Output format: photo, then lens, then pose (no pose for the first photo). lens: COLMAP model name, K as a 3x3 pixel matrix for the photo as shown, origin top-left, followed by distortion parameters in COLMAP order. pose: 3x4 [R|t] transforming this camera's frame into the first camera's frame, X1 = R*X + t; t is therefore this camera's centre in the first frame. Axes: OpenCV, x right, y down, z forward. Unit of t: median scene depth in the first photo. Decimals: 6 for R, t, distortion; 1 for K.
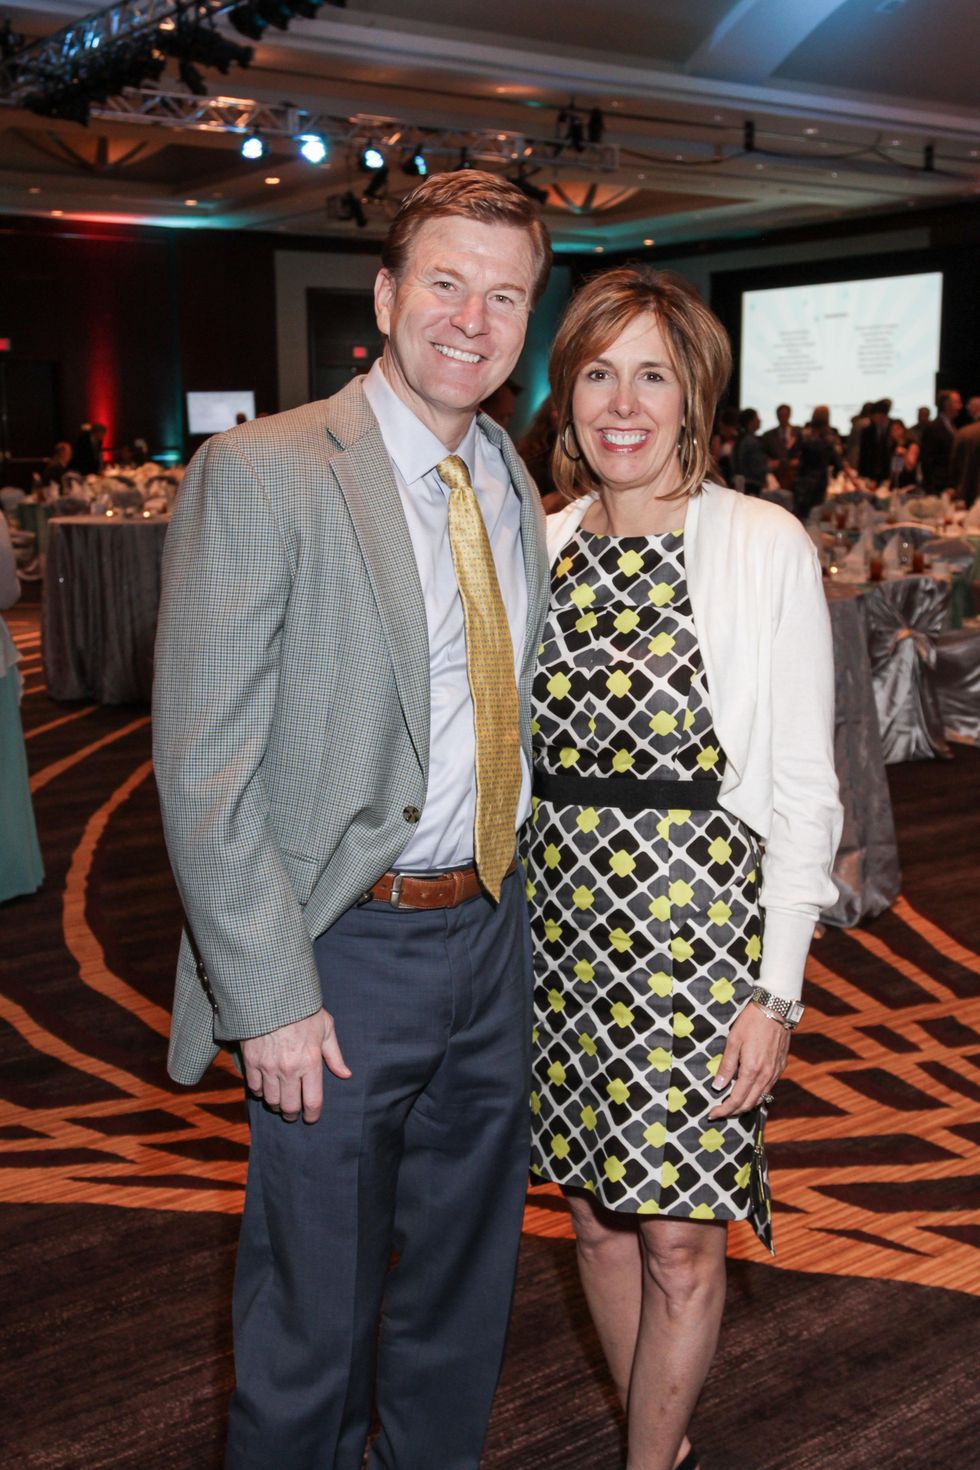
lens RADIAL K [[1582.8, 0, 490.0], [0, 1582.8, 735.0], [0, 0, 1]] dist [-0.006185, -0.009738]
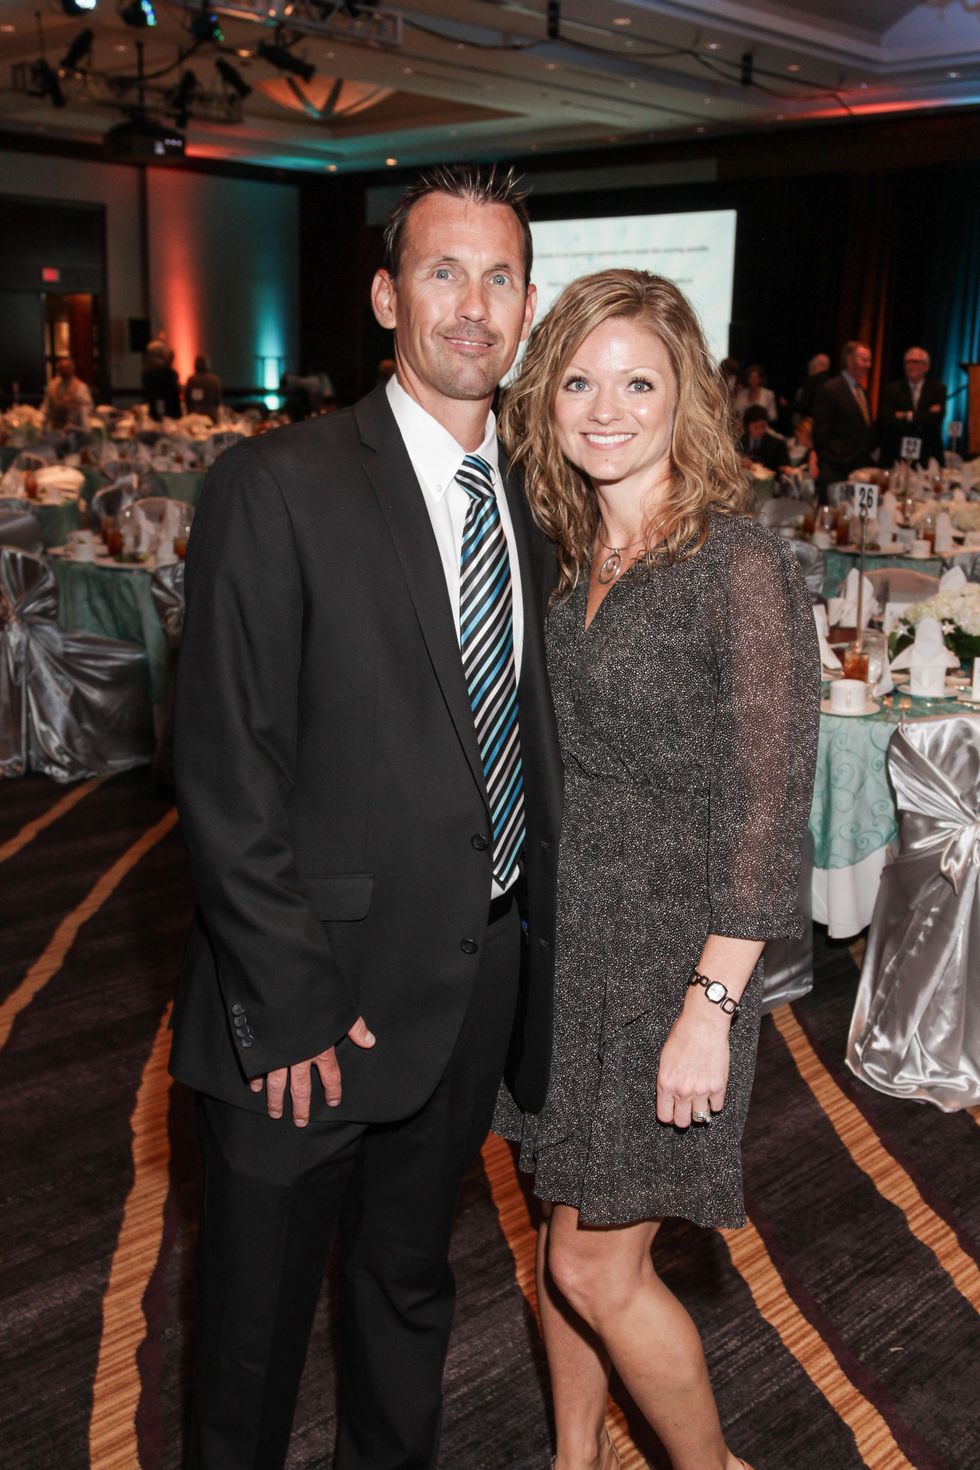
lens RADIAL K [[1582.8, 0, 490.0], [0, 1582.8, 735.0], [0, 0, 1]] dist [-0.006185, -0.009738]
pose [[0.980567, -0.013852, 0.195693, -0.029243], [0.007747, 0.999460, 0.031928, -0.035115], [-0.196029, -0.029792, 0.980145, 0.184882]]
